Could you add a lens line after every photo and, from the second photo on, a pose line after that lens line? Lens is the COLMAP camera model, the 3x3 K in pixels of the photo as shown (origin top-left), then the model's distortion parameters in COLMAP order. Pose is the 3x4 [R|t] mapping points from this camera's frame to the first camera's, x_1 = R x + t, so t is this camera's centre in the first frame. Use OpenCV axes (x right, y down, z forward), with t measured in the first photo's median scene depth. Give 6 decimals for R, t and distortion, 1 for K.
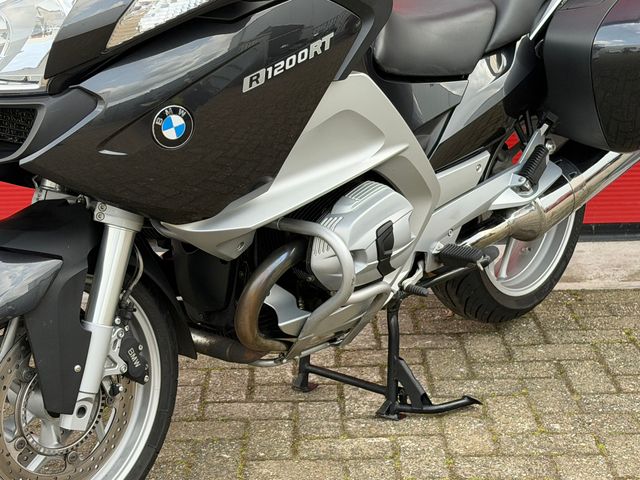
lens RADIAL K [[1336.7, 0, 310.0], [0, 1336.7, 249.6], [0, 0, 1]] dist [0.142788, 0.000000]
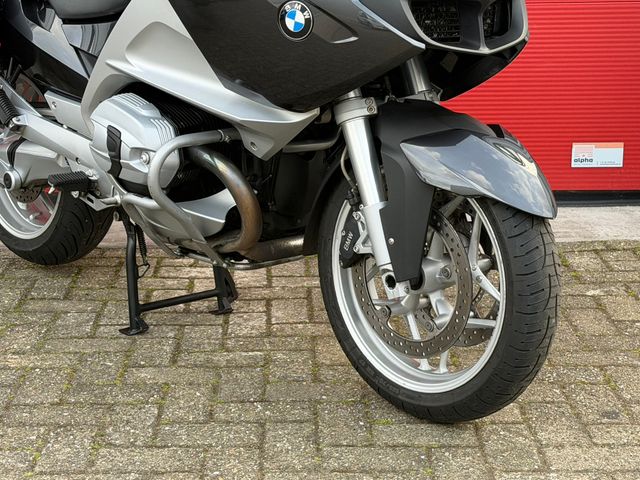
lens RADIAL K [[1336.7, 0, 311.8], [0, 1336.7, 237.4], [0, 0, 1]] dist [0.142788, 0.000000]
pose [[0.999538, 0.018121, 0.024402, 0.081411], [-0.017152, 0.999078, -0.039364, 0.104442], [-0.025093, 0.038927, 0.998927, -0.095855]]
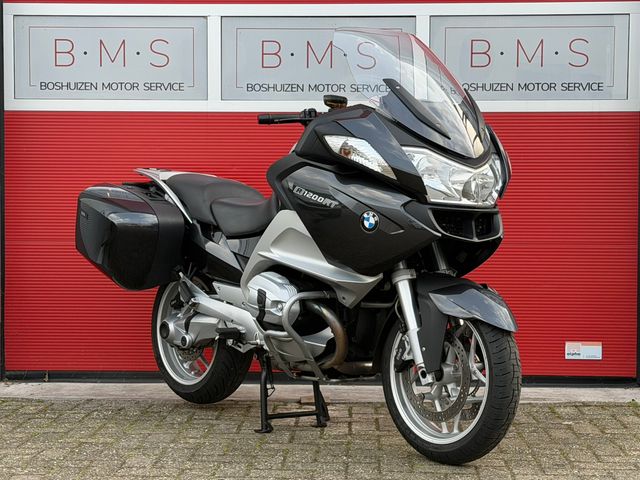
lens RADIAL K [[1336.7, 0, 319.4], [0, 1336.7, 248.0], [0, 0, 1]] dist [0.142788, 0.000000]
pose [[0.998925, 0.033339, -0.032212, 0.082420], [-0.040439, 0.966396, -0.253855, 0.392938], [0.022667, 0.254885, 0.966706, -0.823293]]
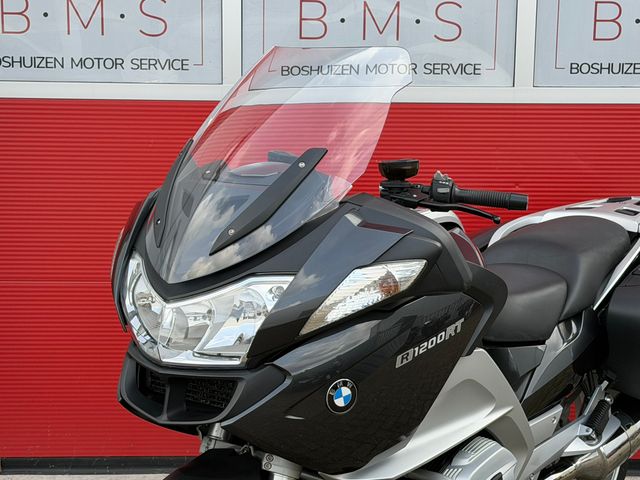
lens RADIAL K [[1336.7, 0, 324.8], [0, 1336.7, 240.8], [0, 0, 1]] dist [0.142788, 0.000000]
pose [[0.998656, 0.032360, 0.040474, -0.149393], [-0.026037, 0.988643, -0.148011, -0.043980], [-0.044804, 0.146758, 0.988157, -0.196556]]
